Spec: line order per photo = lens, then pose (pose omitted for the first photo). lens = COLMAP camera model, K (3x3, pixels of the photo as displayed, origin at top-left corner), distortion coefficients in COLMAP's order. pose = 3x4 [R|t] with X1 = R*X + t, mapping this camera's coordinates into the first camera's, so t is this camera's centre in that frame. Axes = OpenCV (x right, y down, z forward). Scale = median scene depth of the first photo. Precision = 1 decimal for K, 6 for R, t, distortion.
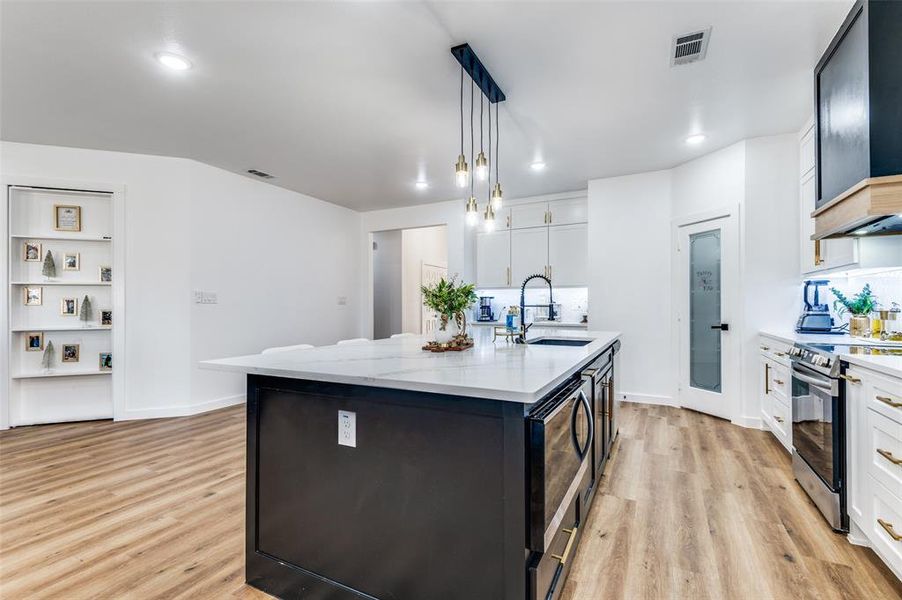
lens RADIAL K [[409.0, 0, 452.7], [0, 409.0, 302.4], [0, 0, 1]] dist [0.024954, -0.012820]
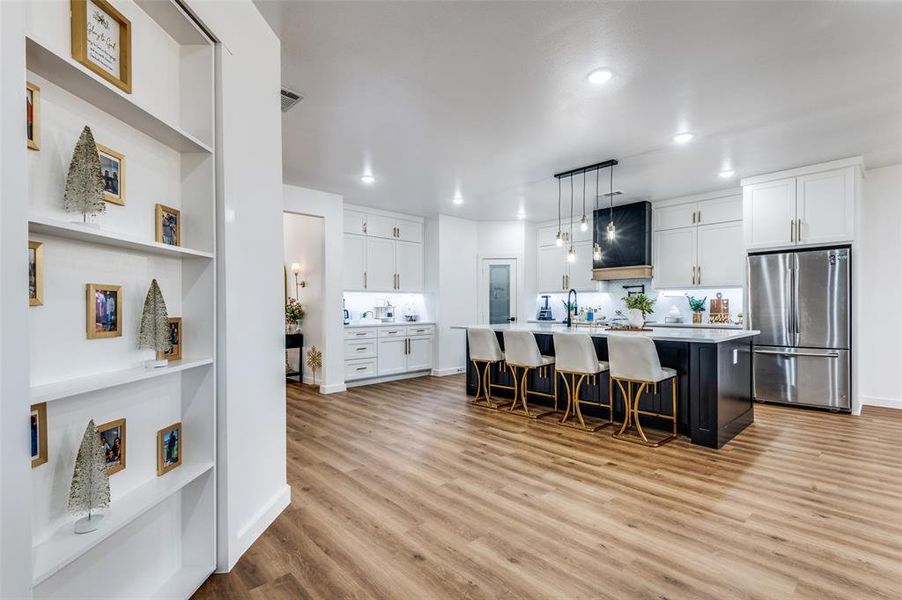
lens RADIAL K [[409.0, 0, 446.8], [0, 409.0, 311.7], [0, 0, 1]] dist [0.024954, -0.012820]
pose [[0.353640, -0.009628, 0.935332, -1.365818], [-0.003503, 0.999926, 0.011618, 0.007780], [-0.935375, -0.007385, 0.353580, 0.750549]]
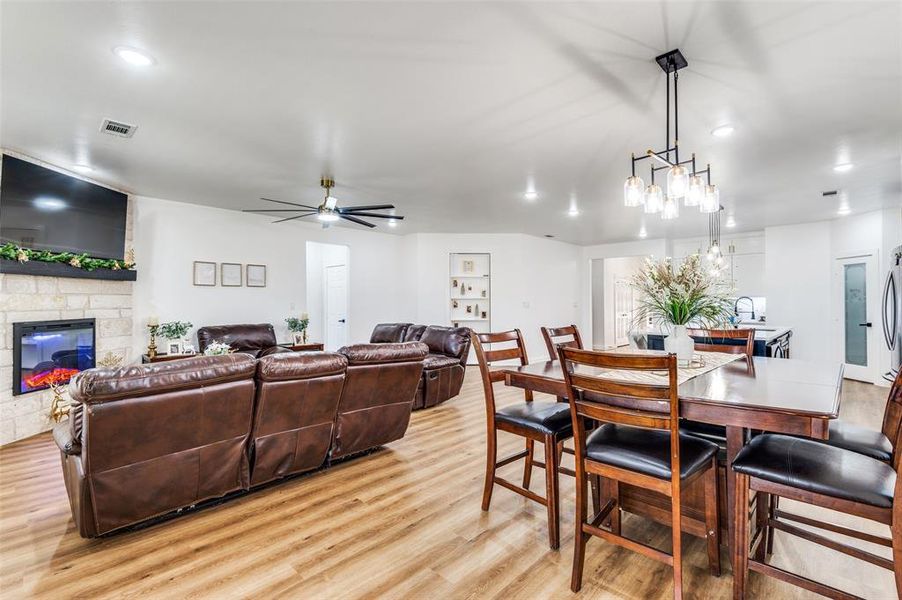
lens RADIAL K [[409.0, 0, 454.5], [0, 409.0, 299.2], [0, 0, 1]] dist [0.024954, -0.012820]
pose [[0.952848, -0.001367, -0.303445, -0.446209], [0.000036, 0.999990, -0.004391, -0.037669], [0.303448, 0.004174, 0.952839, -1.186349]]
